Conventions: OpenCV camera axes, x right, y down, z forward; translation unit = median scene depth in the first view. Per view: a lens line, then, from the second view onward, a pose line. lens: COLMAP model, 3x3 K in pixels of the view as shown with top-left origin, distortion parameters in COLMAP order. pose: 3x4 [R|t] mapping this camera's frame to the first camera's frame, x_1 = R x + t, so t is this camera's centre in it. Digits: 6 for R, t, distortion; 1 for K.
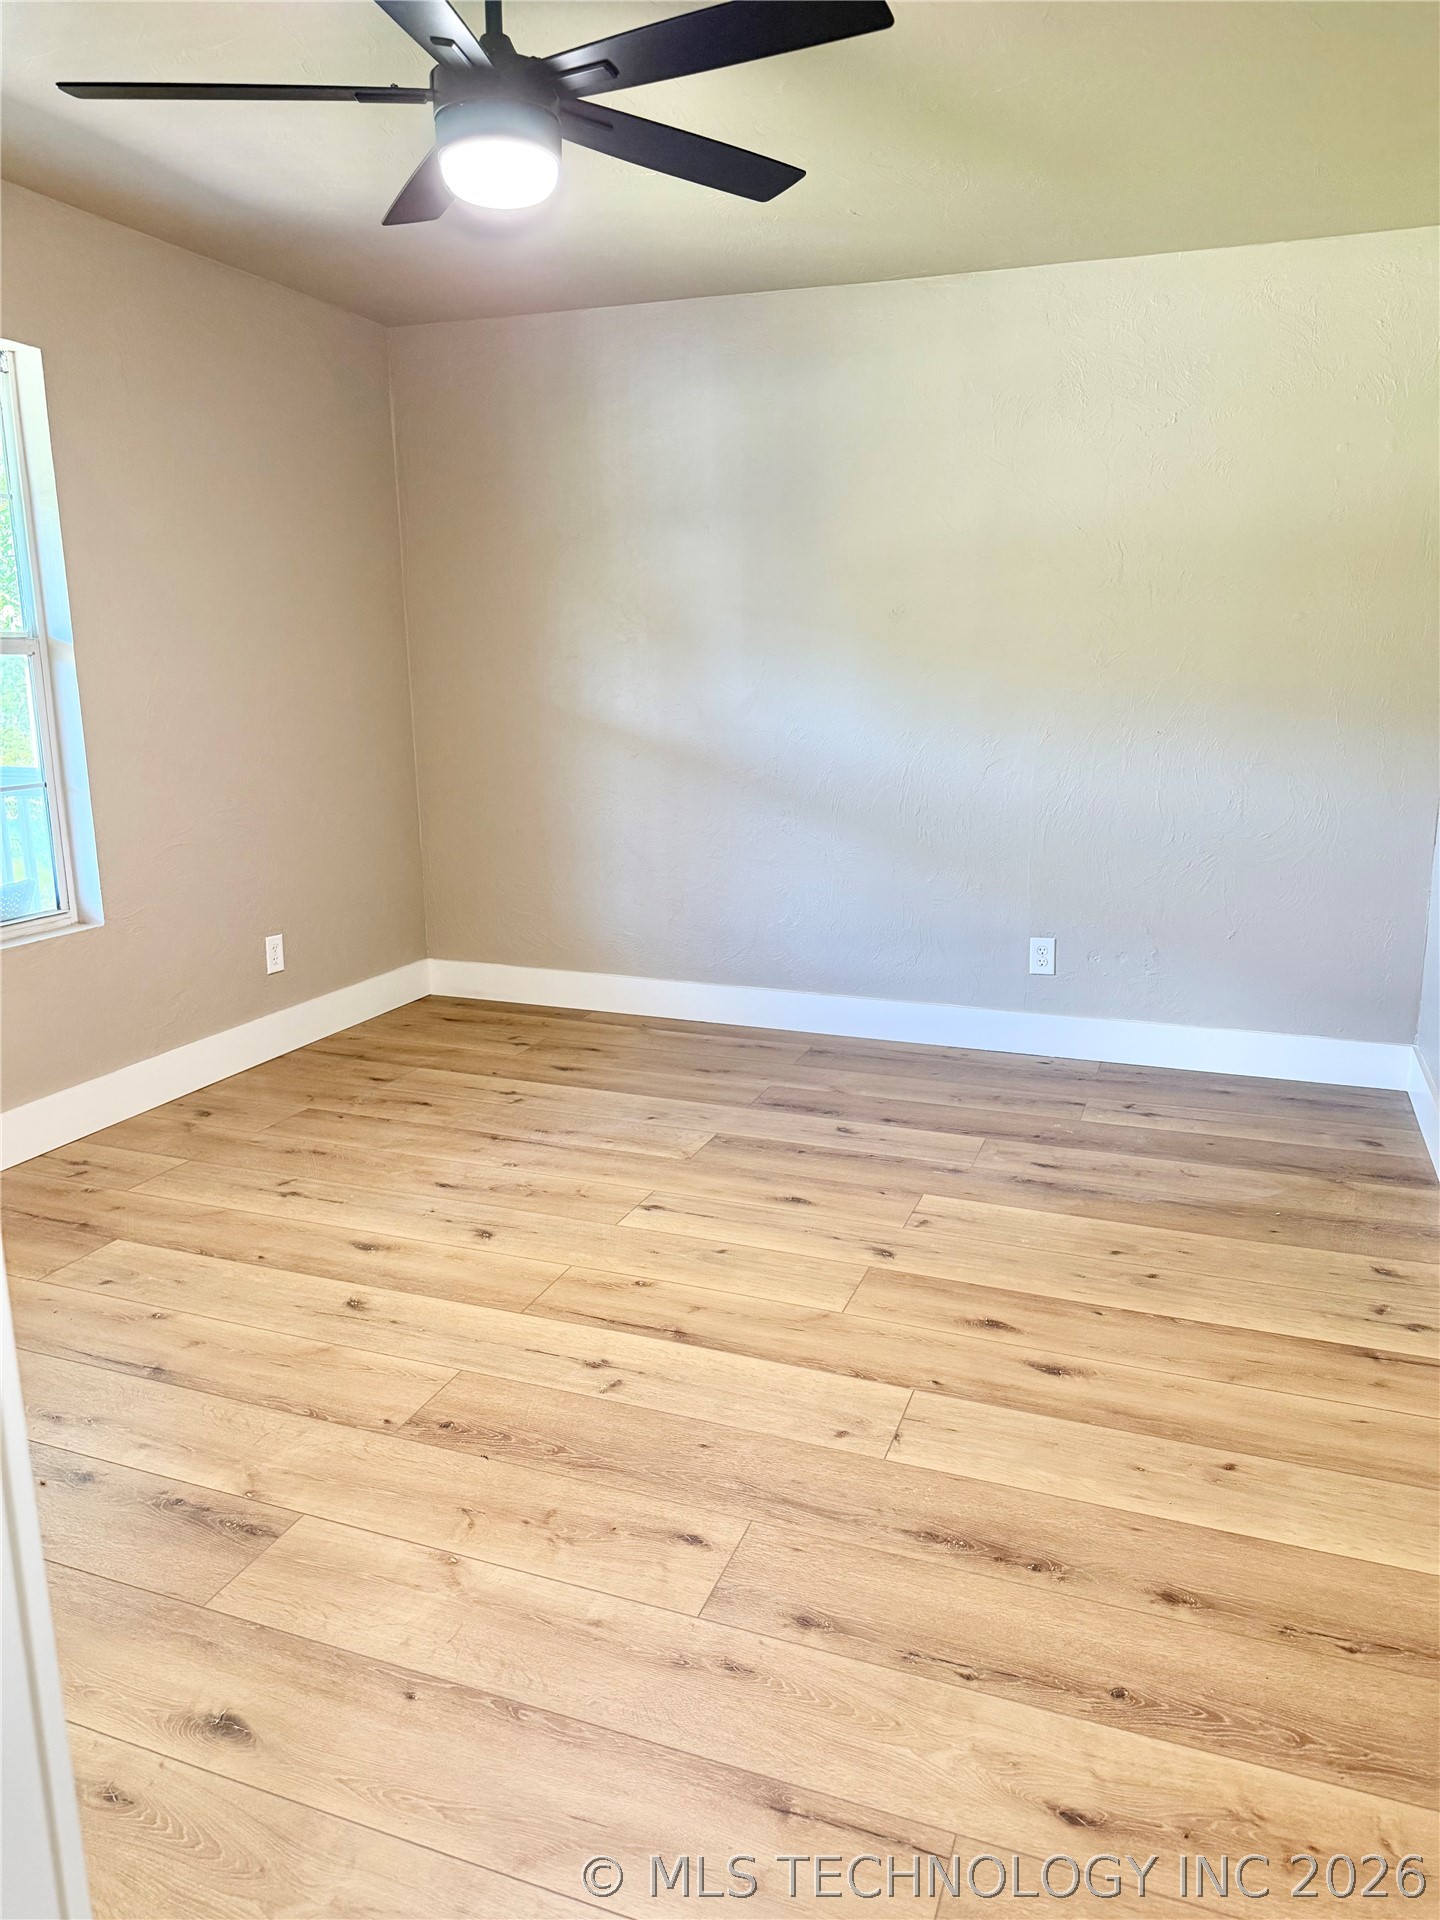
lens RADIAL K [[1354.5, 0, 713.5], [0, 1354.5, 946.7], [0, 0, 1]] dist [0.070156, -0.069655]
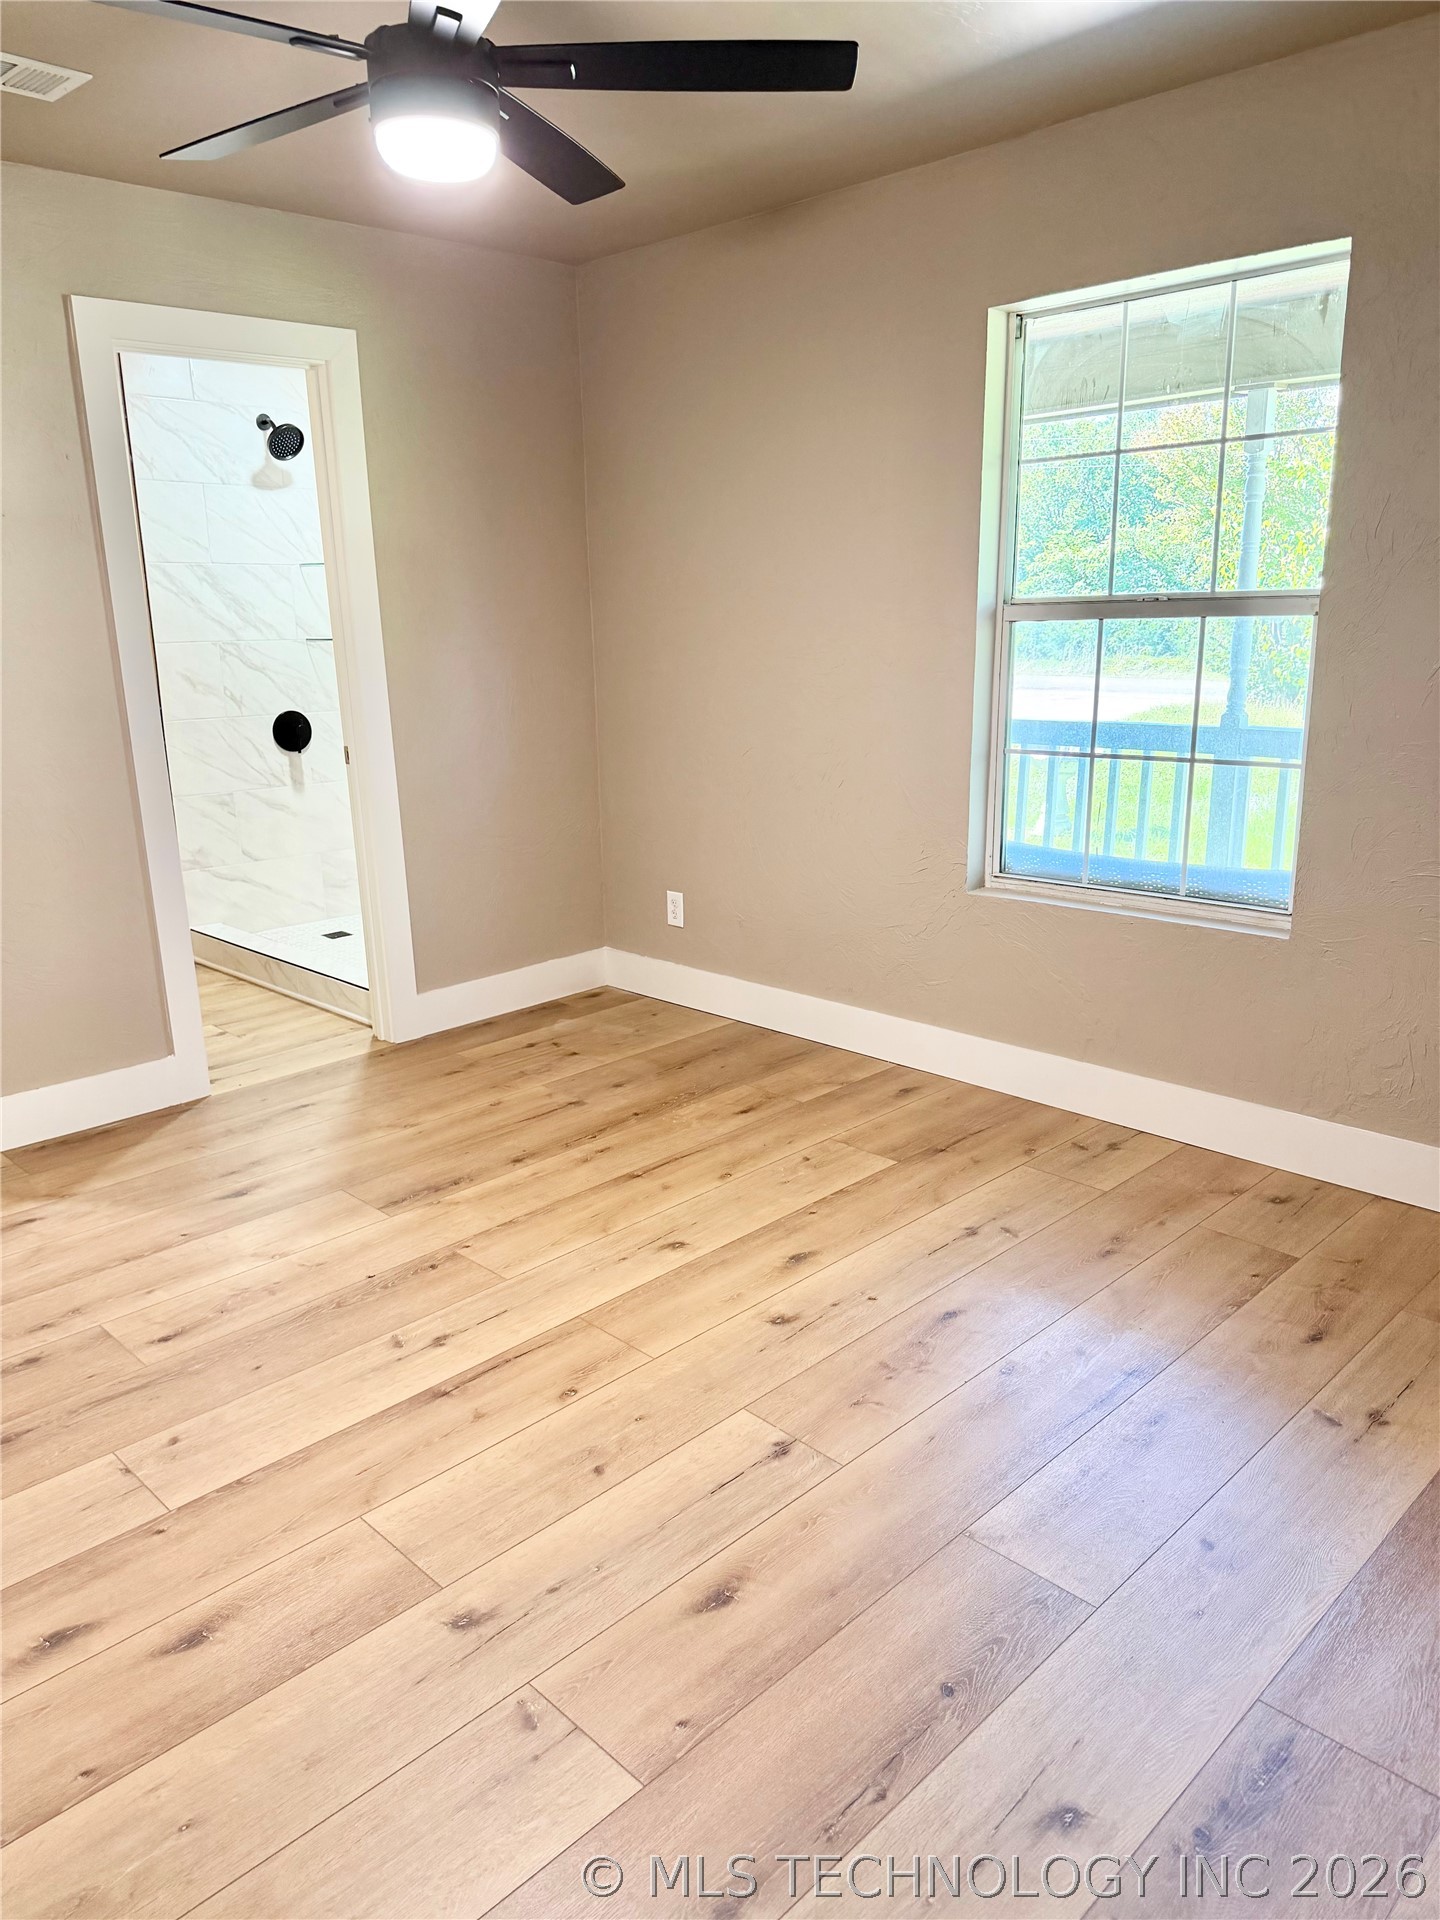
lens RADIAL K [[1354.5, 0, 714.7], [0, 1354.5, 955.1], [0, 0, 1]] dist [0.070156, -0.069655]
pose [[-0.416661, 0.235913, -0.877917, 0.598913], [-0.170764, 0.928236, 0.330480, -0.303570], [0.892879, 0.287615, -0.346475, 1.322915]]
